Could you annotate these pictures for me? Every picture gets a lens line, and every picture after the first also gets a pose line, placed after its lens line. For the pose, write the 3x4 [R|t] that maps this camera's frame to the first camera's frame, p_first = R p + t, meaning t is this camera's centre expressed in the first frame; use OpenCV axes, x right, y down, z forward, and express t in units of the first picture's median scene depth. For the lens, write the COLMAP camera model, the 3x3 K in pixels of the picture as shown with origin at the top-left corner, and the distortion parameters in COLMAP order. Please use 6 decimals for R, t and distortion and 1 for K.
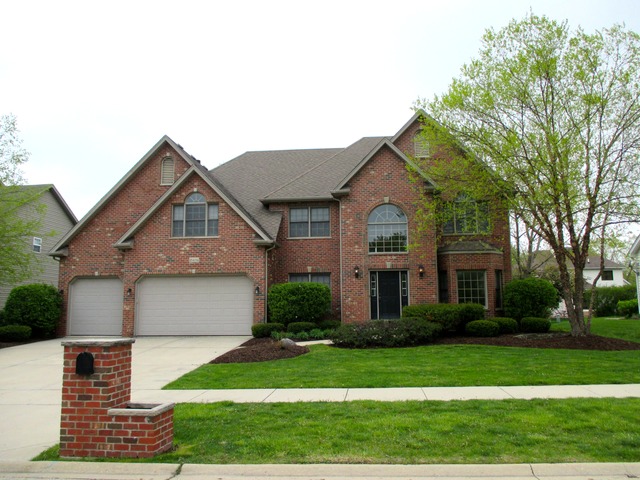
lens RADIAL K [[538.4, 0, 319.4], [0, 538.4, 240.2], [0, 0, 1]] dist [0.000145, 0.002414]
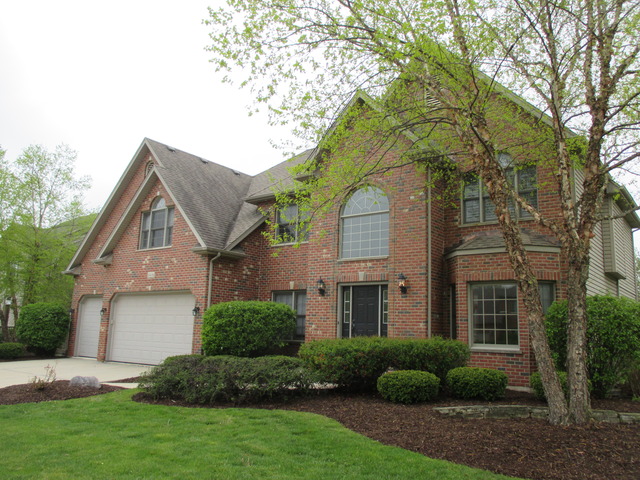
lens RADIAL K [[538.4, 0, 320.0], [0, 538.4, 240.1], [0, 0, 1]] dist [0.000145, 0.002414]
pose [[0.838139, -0.059040, -0.542252, 0.448364], [0.029698, 0.997590, -0.062713, 0.042236], [0.544648, 0.036459, 0.837872, 0.421638]]
